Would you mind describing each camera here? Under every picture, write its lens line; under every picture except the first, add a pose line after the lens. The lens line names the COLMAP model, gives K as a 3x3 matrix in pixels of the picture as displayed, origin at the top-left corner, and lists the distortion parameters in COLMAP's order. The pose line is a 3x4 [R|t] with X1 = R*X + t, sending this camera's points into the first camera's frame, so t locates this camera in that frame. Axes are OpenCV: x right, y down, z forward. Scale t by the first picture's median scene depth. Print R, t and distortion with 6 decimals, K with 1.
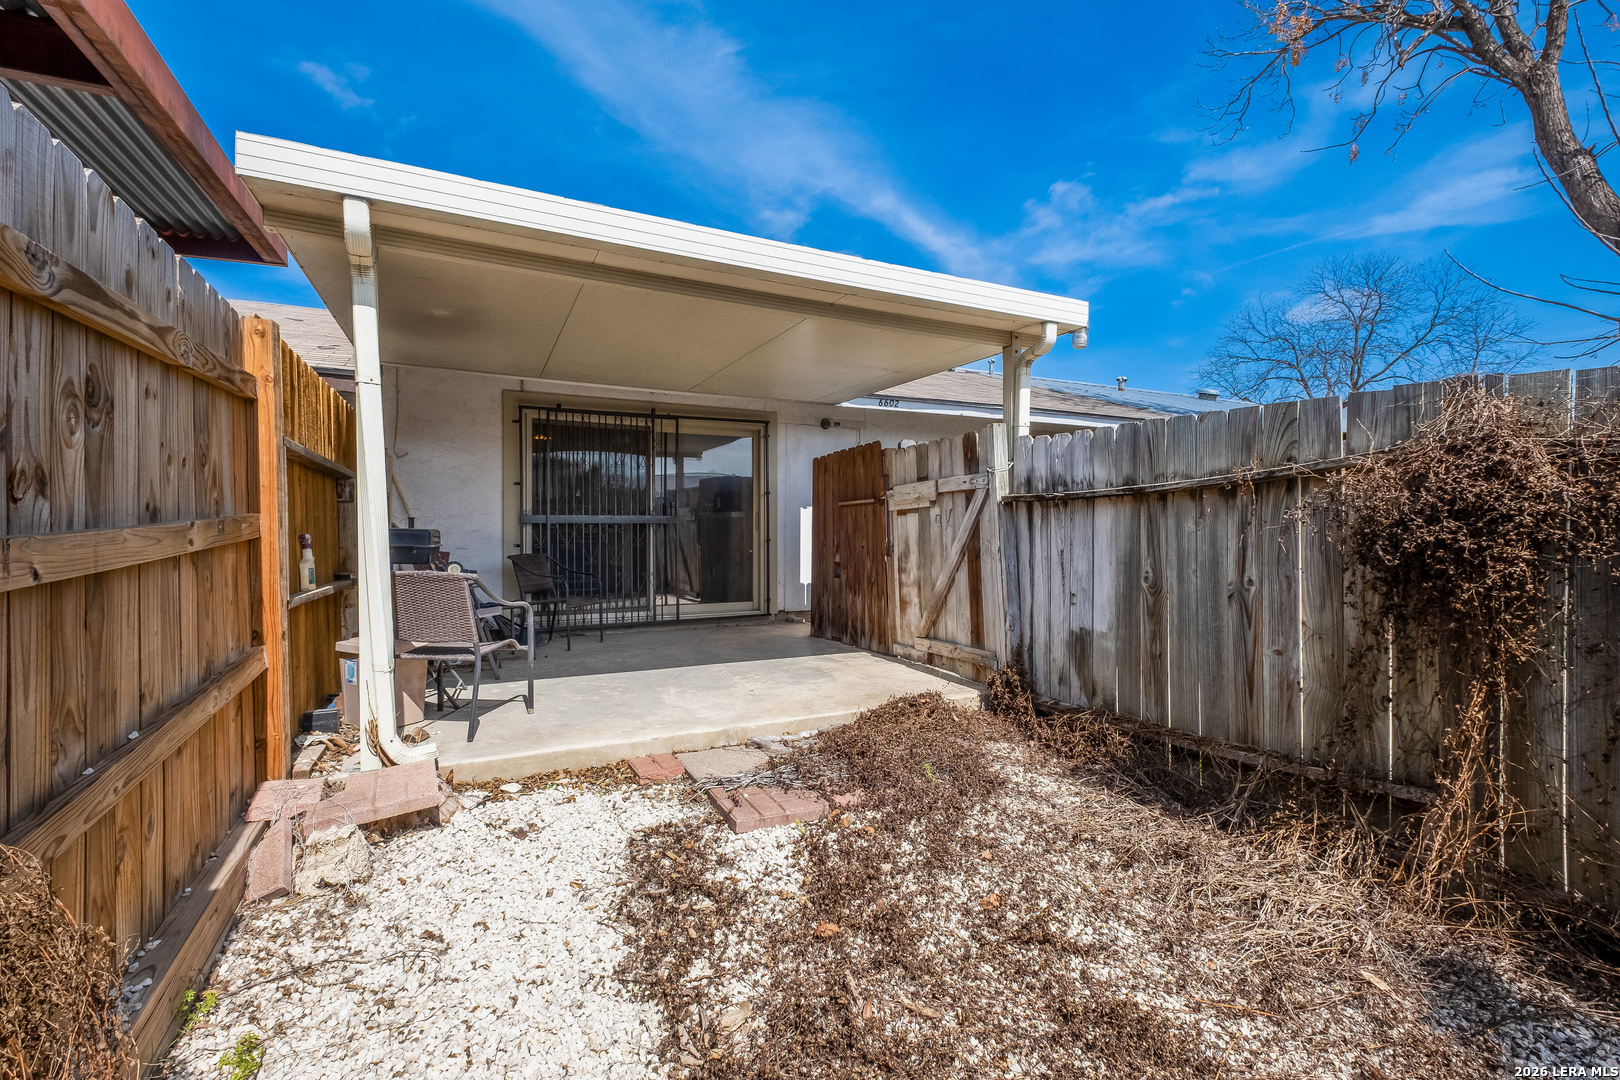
lens RADIAL K [[699.1, 0, 810.0], [0, 699.1, 540.0], [0, 0, 1]] dist [-0.000420, -0.000051]
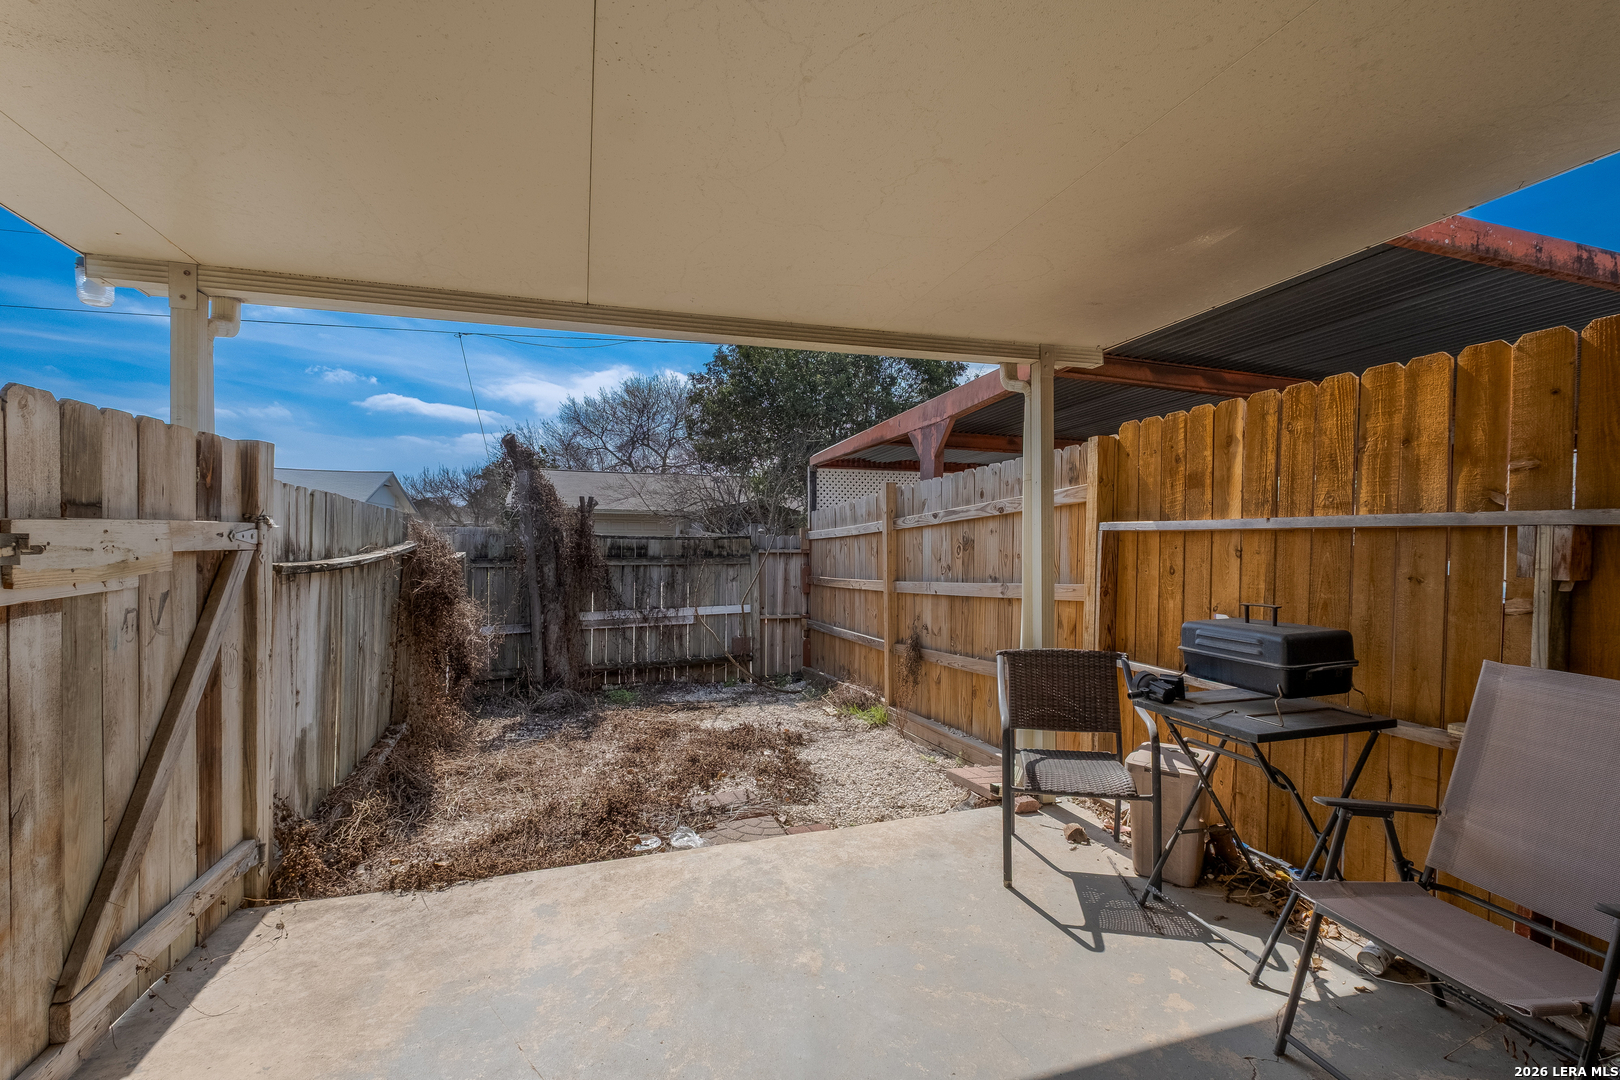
lens RADIAL K [[699.1, 0, 810.0], [0, 699.1, 540.0], [0, 0, 1]] dist [-0.000420, -0.000051]
pose [[-0.987213, -0.001460, 0.159402, -0.360831], [-0.001736, 0.999997, -0.001593, -0.104969], [-0.159399, -0.001850, -0.987212, 1.870746]]
